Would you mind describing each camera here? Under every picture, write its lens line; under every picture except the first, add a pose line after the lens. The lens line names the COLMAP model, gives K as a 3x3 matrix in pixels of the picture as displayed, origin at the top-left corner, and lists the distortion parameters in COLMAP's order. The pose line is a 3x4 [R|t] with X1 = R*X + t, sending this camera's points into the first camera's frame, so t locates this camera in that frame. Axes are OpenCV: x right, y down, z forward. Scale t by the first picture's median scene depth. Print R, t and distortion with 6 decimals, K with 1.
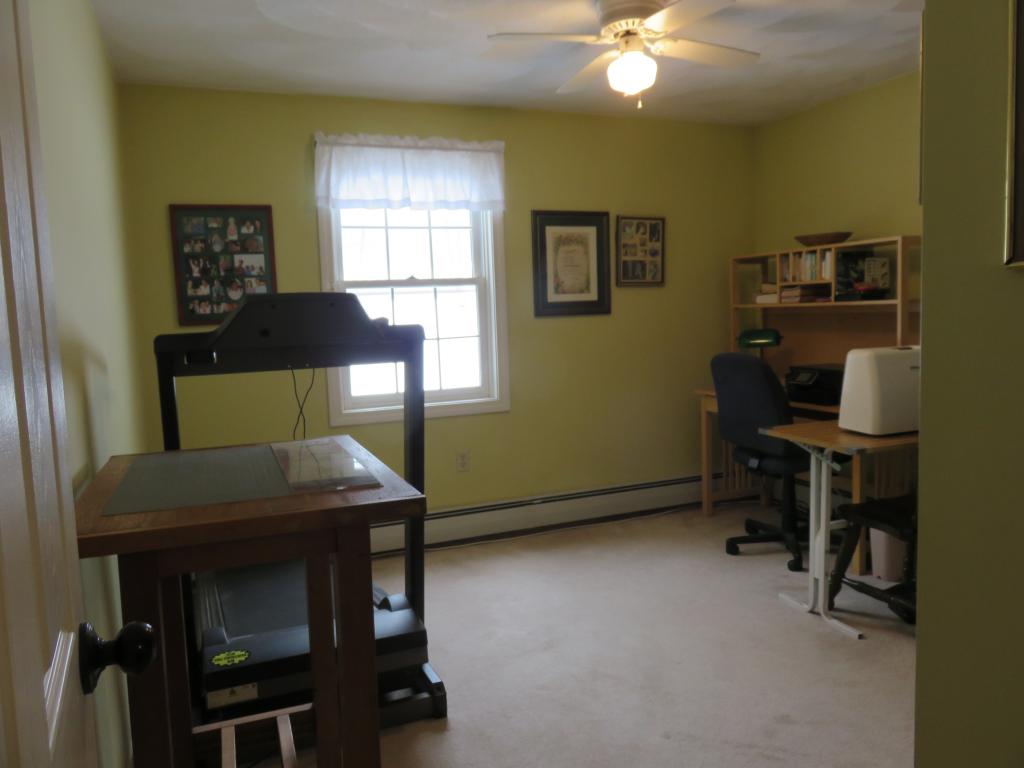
lens RADIAL K [[768.0, 0, 514.2], [0, 768.0, 383.8], [0, 0, 1]] dist [-0.006665, -0.008719]
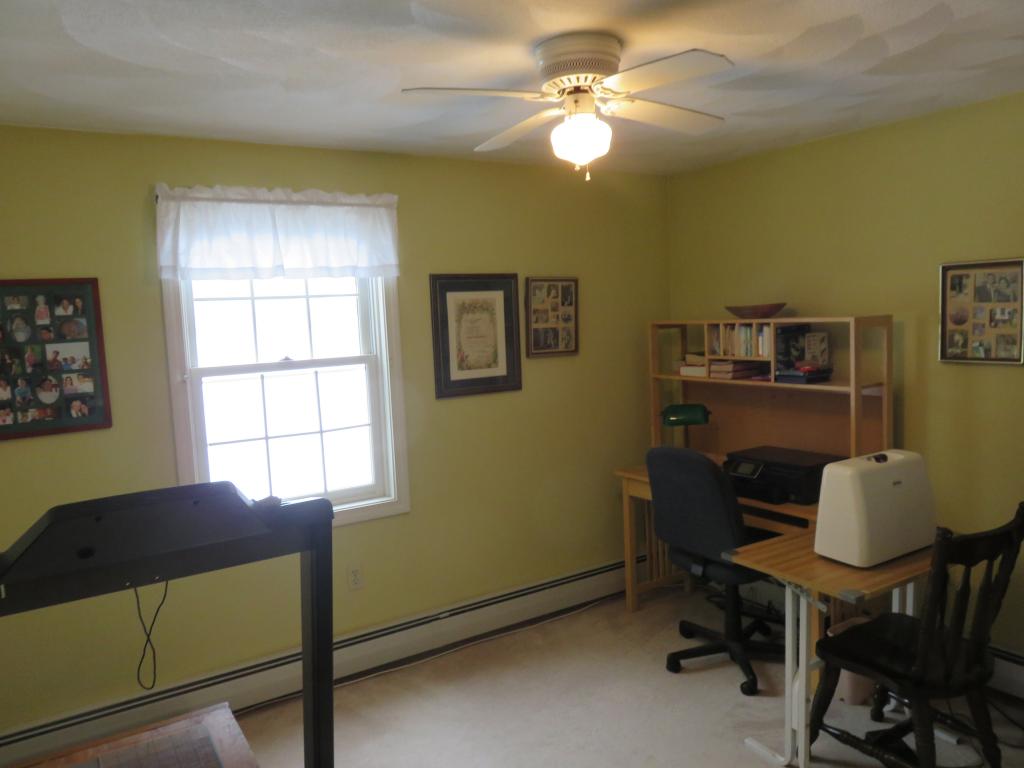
lens RADIAL K [[764.8, 0, 512.0], [0, 764.8, 384.0], [0, 0, 1]] dist [-0.004998, -0.001208]
pose [[0.983291, -0.025144, 0.180296, -0.047682], [0.026489, 0.999636, -0.005053, -0.107680], [-0.180104, 0.009744, 0.983599, 0.169781]]
